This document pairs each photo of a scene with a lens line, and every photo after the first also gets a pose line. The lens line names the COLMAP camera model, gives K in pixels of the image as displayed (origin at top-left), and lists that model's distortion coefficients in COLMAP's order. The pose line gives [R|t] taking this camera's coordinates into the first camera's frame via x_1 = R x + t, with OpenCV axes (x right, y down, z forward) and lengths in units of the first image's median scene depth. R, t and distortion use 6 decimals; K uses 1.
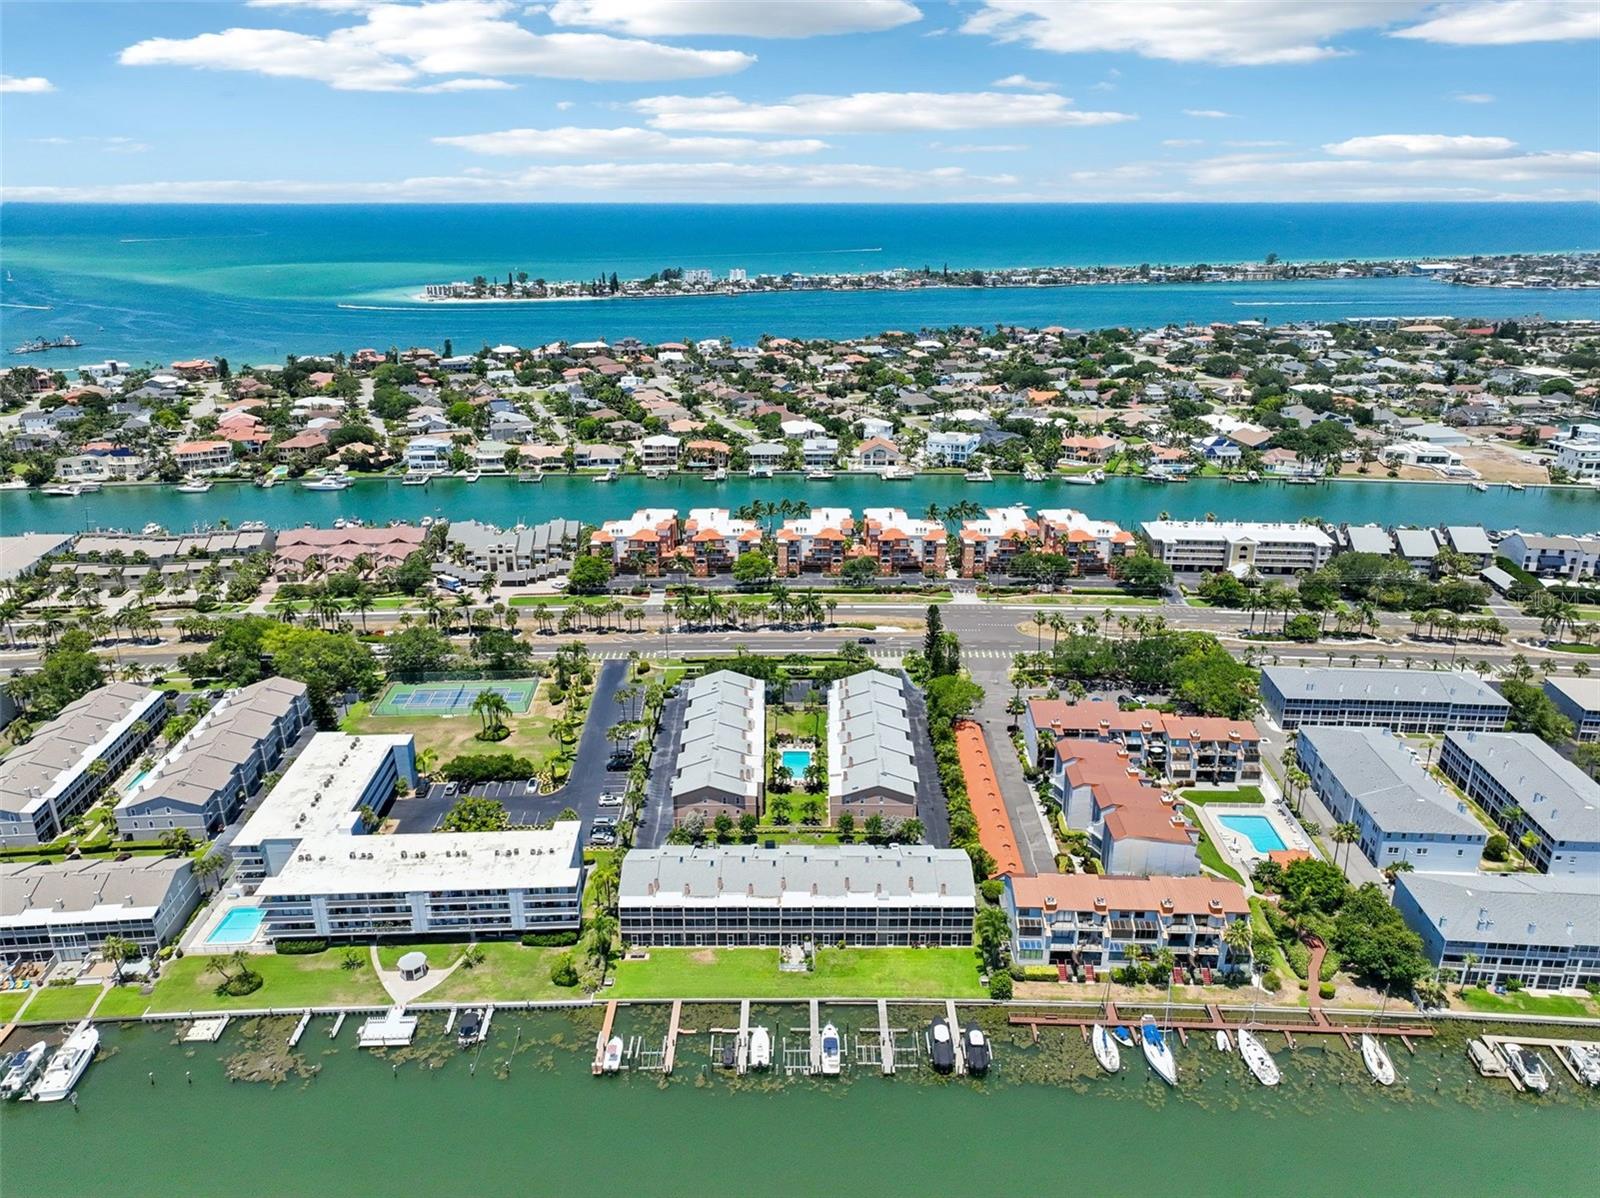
lens RADIAL K [[1134.3, 0, 795.3], [0, 1134.3, 595.3], [0, 0, 1]] dist [0.007430, 0.007402]
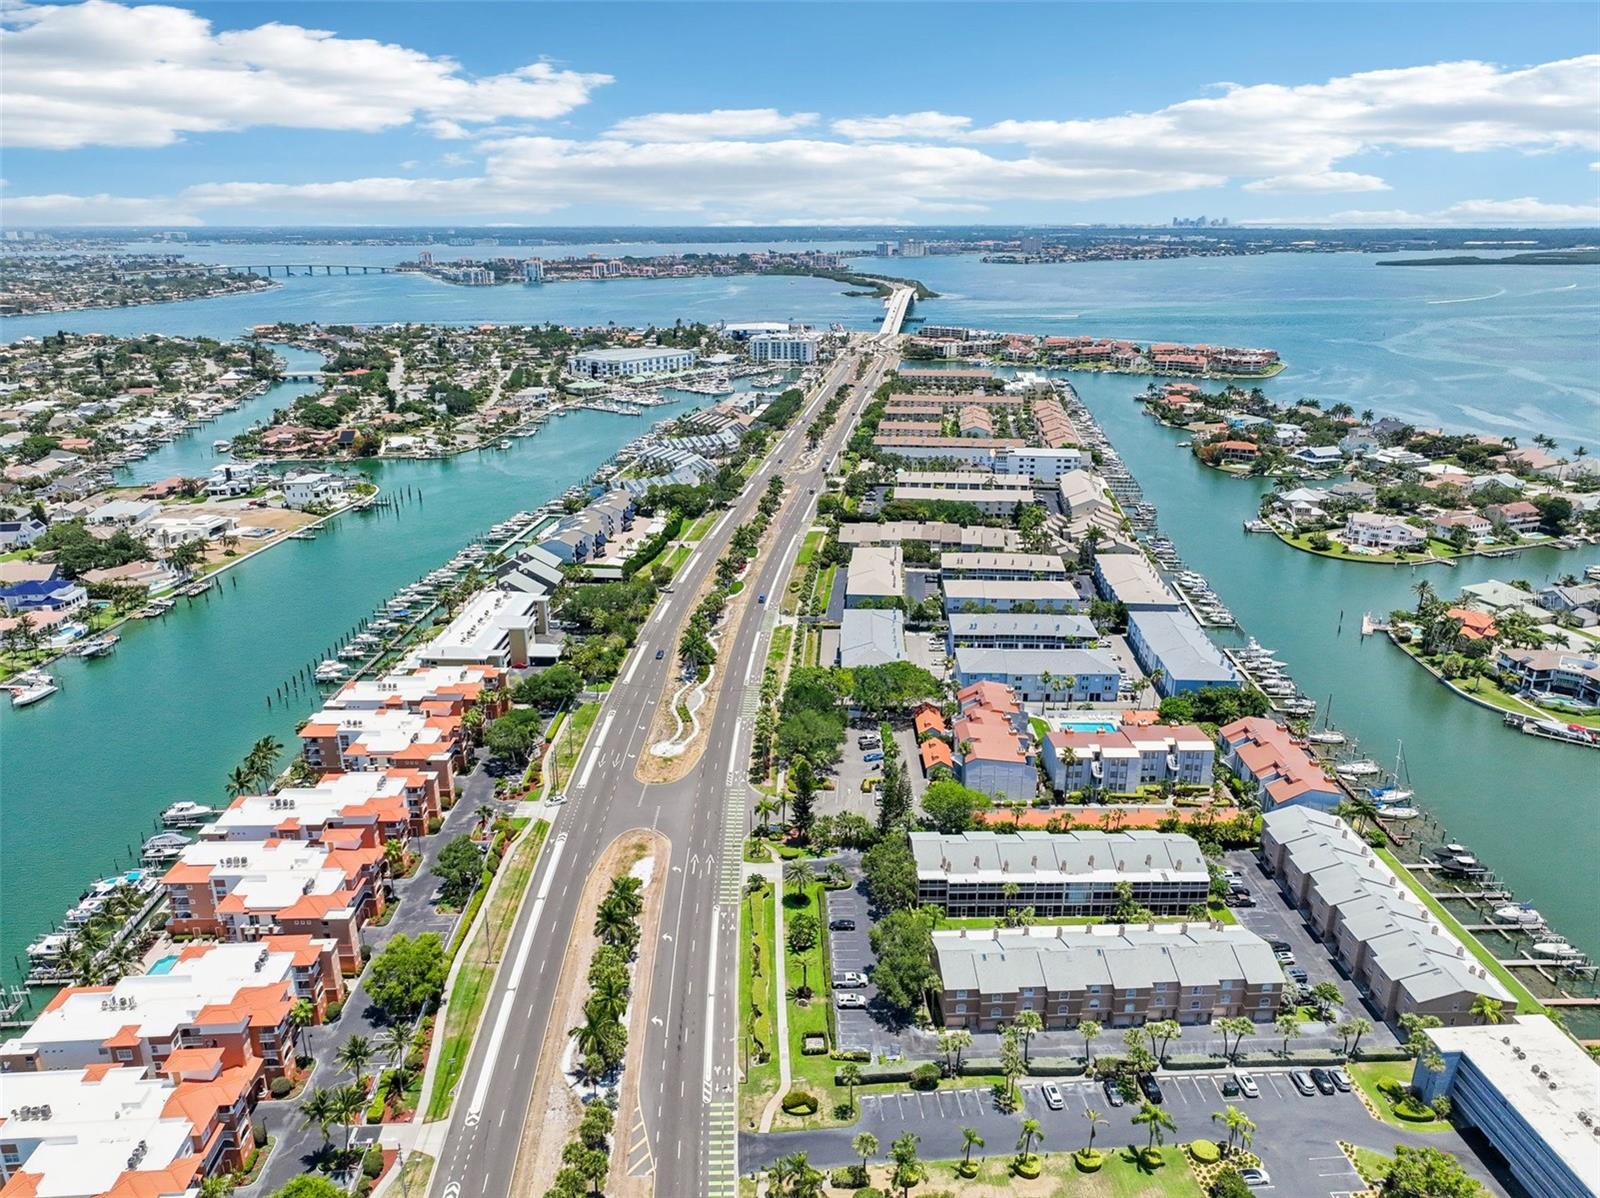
lens RADIAL K [[1116.3, 0, 794.3], [0, 1116.3, 604.3], [0, 0, 1]] dist [0.003235, 0.007859]
pose [[-0.029893, -0.324019, 0.945578, -0.496099], [0.336036, 0.887682, 0.314803, -0.287061], [-0.941374, 0.327159, 0.082347, 0.738297]]
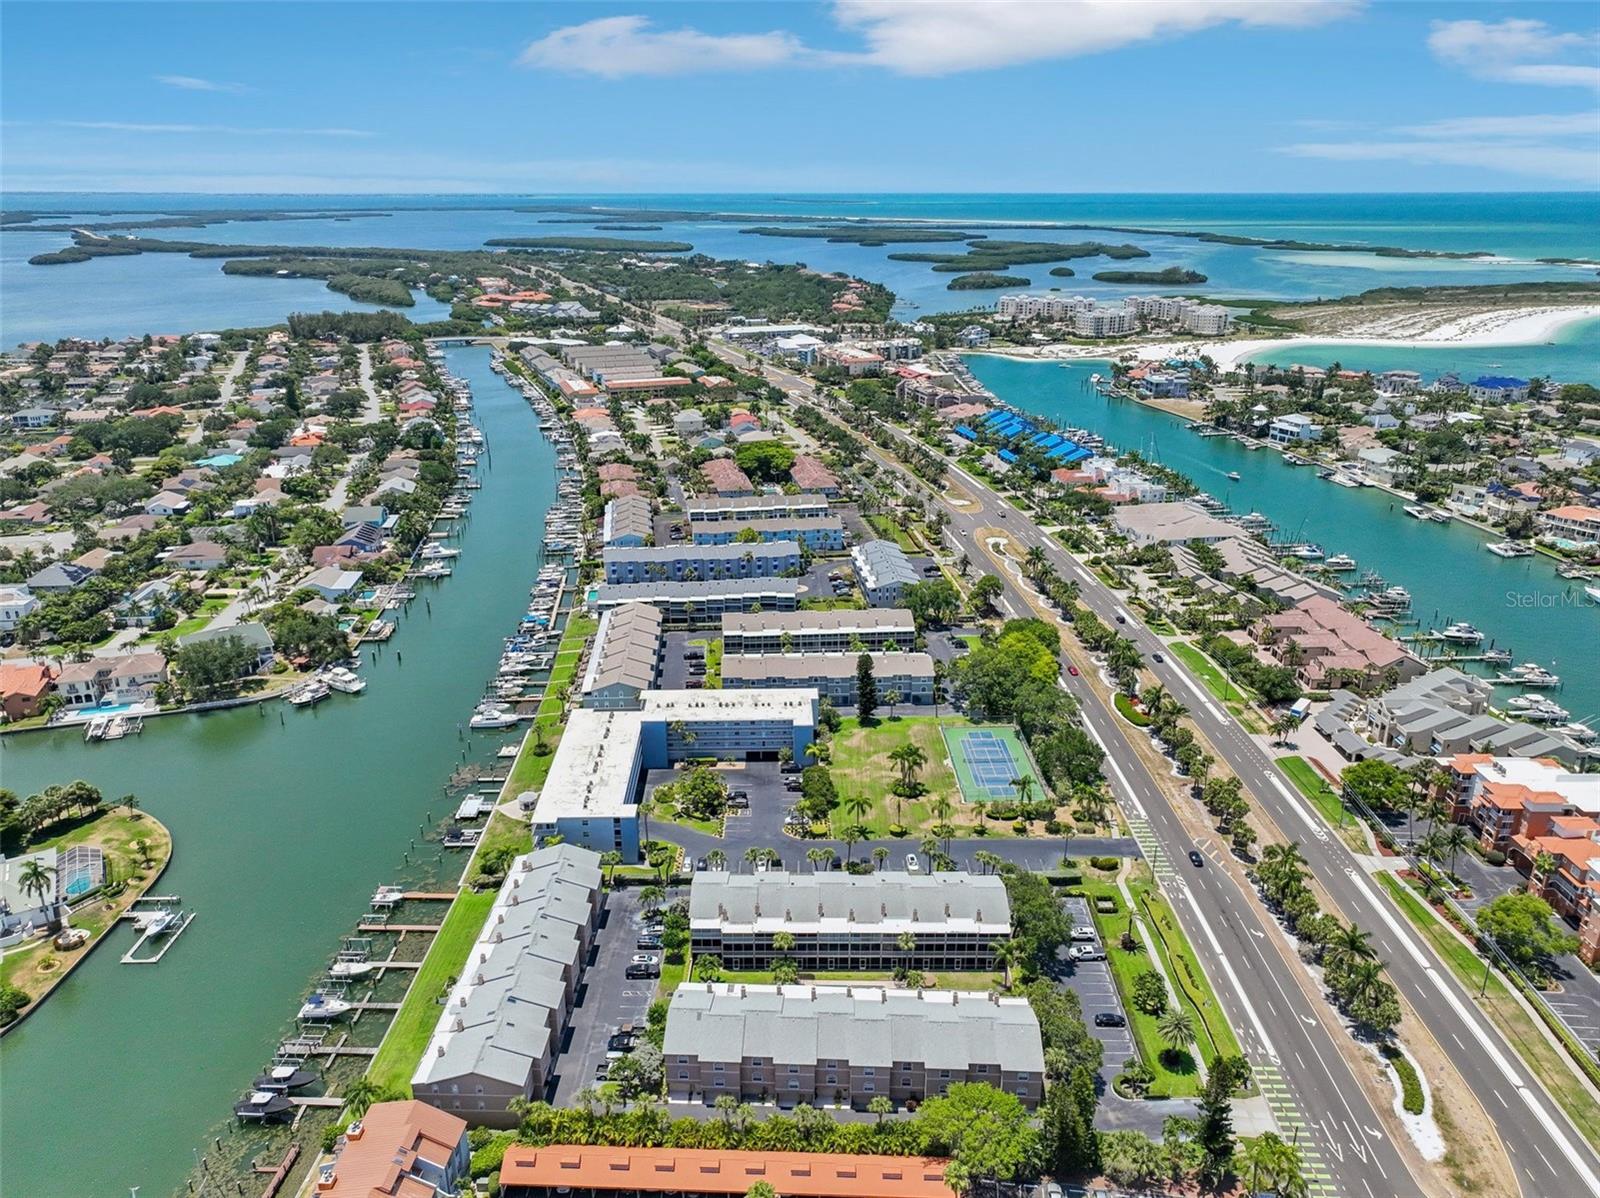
lens RADIAL K [[1134.3, 0, 795.3], [0, 1134.3, 595.3], [0, 0, 1]] dist [0.007430, 0.007402]
pose [[-0.023777, 0.340262, -0.940030, 0.449880], [-0.331597, 0.884380, 0.328505, -0.236043], [0.943122, 0.319522, 0.091801, 0.569945]]
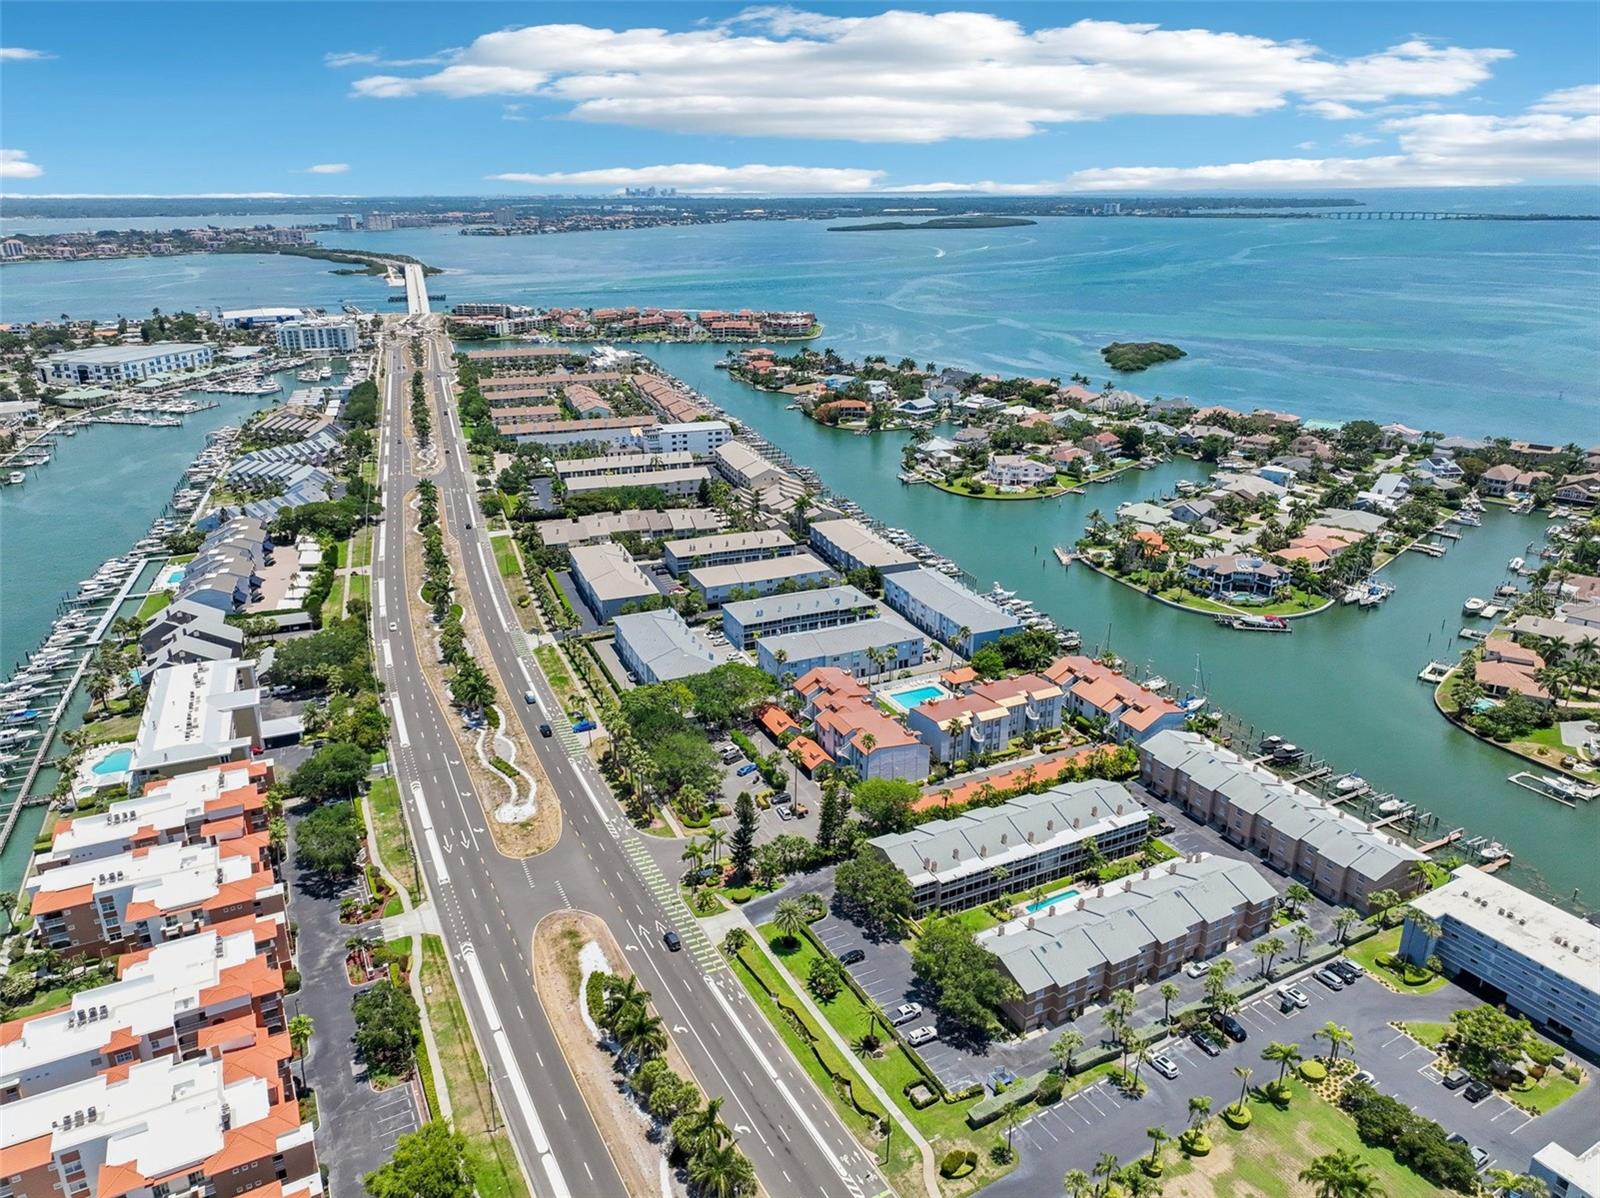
lens RADIAL K [[1116.3, 0, 794.3], [0, 1116.3, 604.3], [0, 0, 1]] dist [0.003235, 0.007859]
pose [[-0.464725, -0.305595, 0.831049, -0.379197], [0.301127, 0.828068, 0.472890, -0.352560], [-0.832678, 0.470015, -0.292801, 0.923822]]
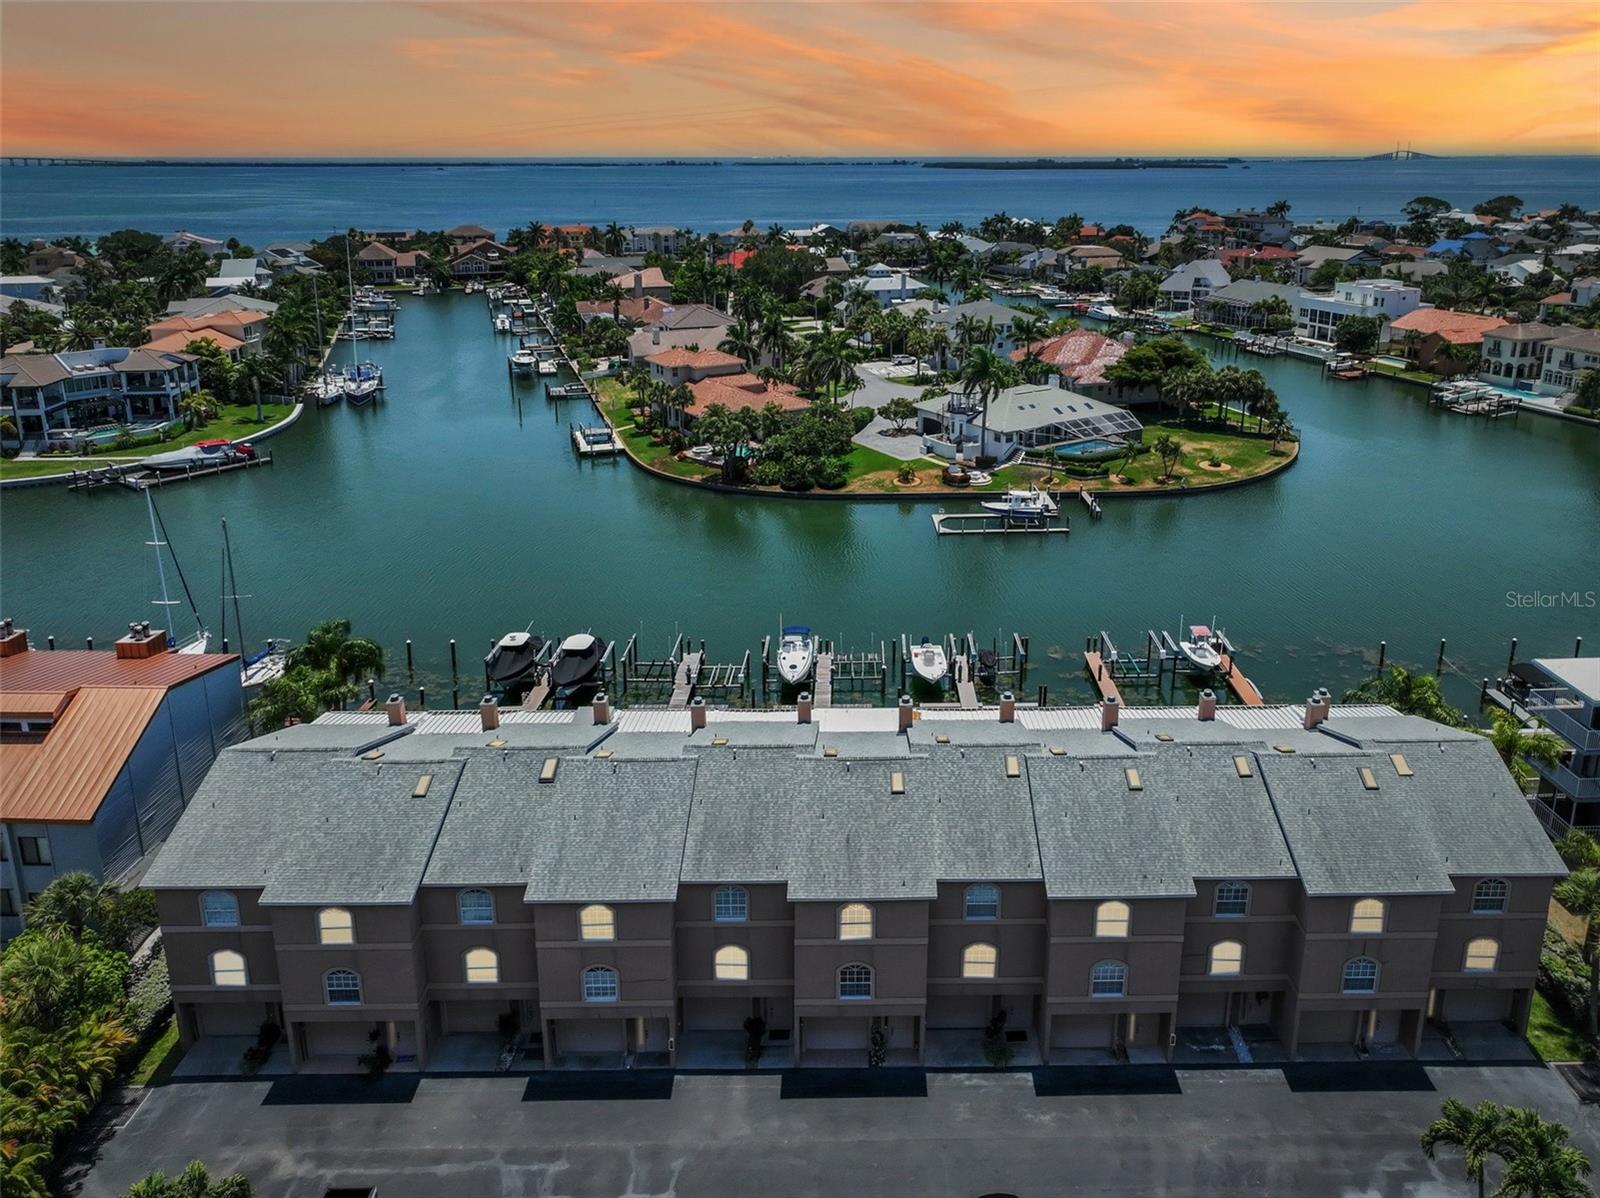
lens RADIAL K [[1127.6, 0, 875.8], [0, 1127.6, 597.3], [0, 0, 1]] dist [-0.001303, -0.001625]
pose [[-0.999838, 0.008266, -0.016015, 0.000832], [-0.004234, 0.756024, 0.654530, 0.017241], [0.017518, 0.654492, -0.755866, 0.648445]]
